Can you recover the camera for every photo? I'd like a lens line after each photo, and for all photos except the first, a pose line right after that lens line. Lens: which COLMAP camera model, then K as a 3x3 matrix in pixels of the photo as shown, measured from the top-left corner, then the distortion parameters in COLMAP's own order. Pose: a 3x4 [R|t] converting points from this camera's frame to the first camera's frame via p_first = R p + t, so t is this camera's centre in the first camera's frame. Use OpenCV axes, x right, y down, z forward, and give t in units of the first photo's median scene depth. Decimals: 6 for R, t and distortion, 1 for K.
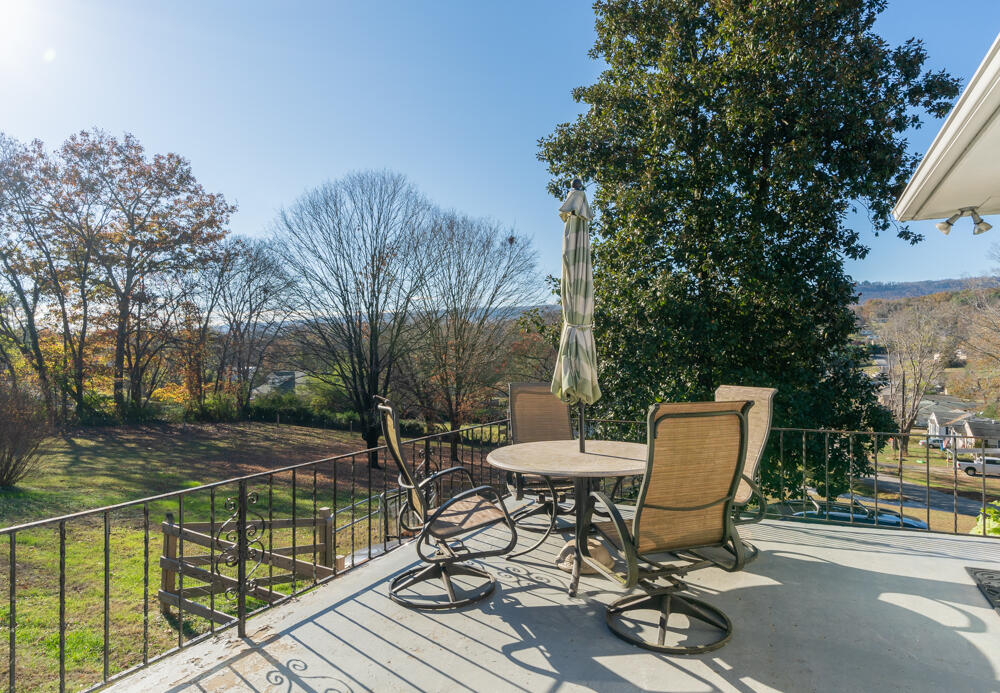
lens RADIAL K [[581.6, 0, 518.9], [0, 581.6, 352.6], [0, 0, 1]] dist [-0.003955, 0.002709]
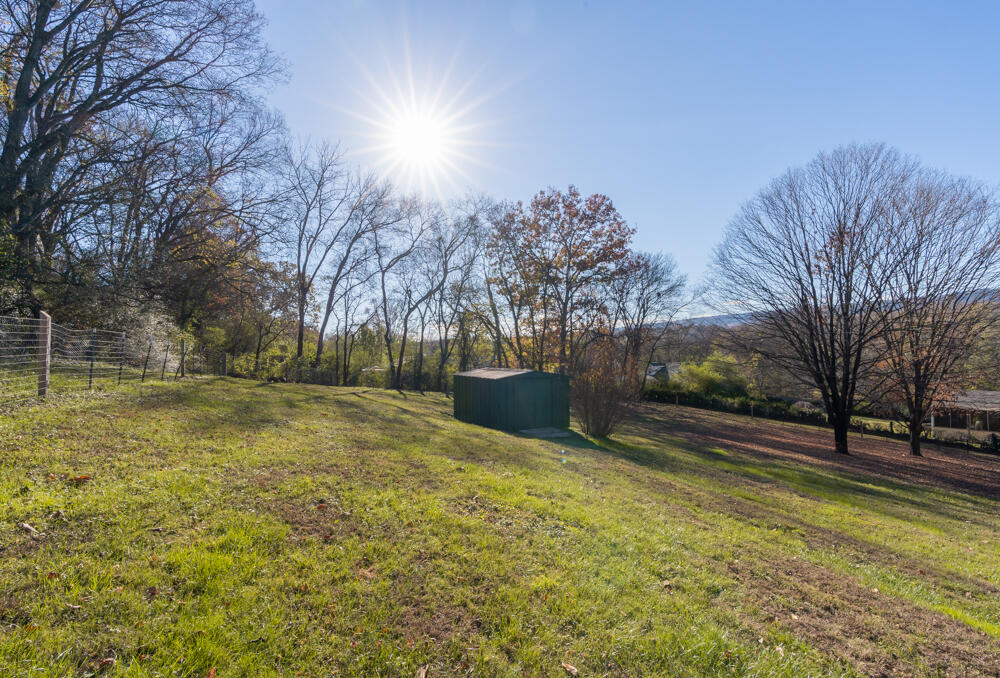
lens RADIAL K [[472.6, 0, 501.5], [0, 472.6, 345.1], [0, 0, 1]] dist [-0.005098, -0.000098]
pose [[0.798315, -0.015270, -0.602047, -0.146740], [0.009040, 0.999870, -0.013373, 0.013888], [0.602173, 0.005233, 0.798349, 0.017317]]
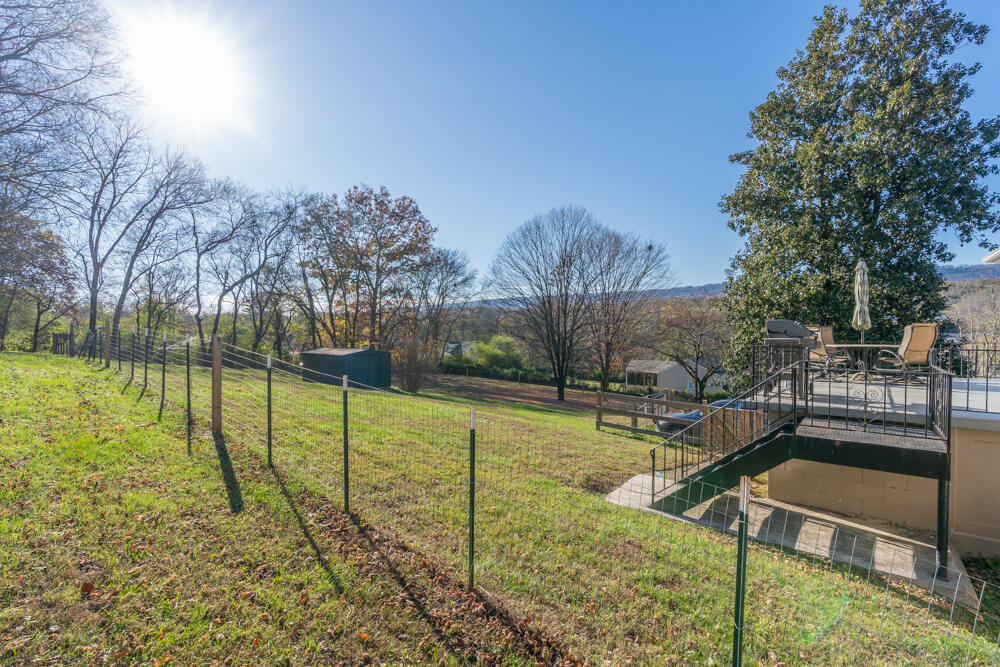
lens RADIAL K [[454.0, 0, 502.1], [0, 454.0, 338.9], [0, 0, 1]] dist [-0.011384, 0.003200]
pose [[0.974526, 0.009455, -0.224074, -0.087385], [-0.004862, 0.999767, 0.021039, 0.006783], [0.224221, -0.019413, 0.974345, -0.127172]]
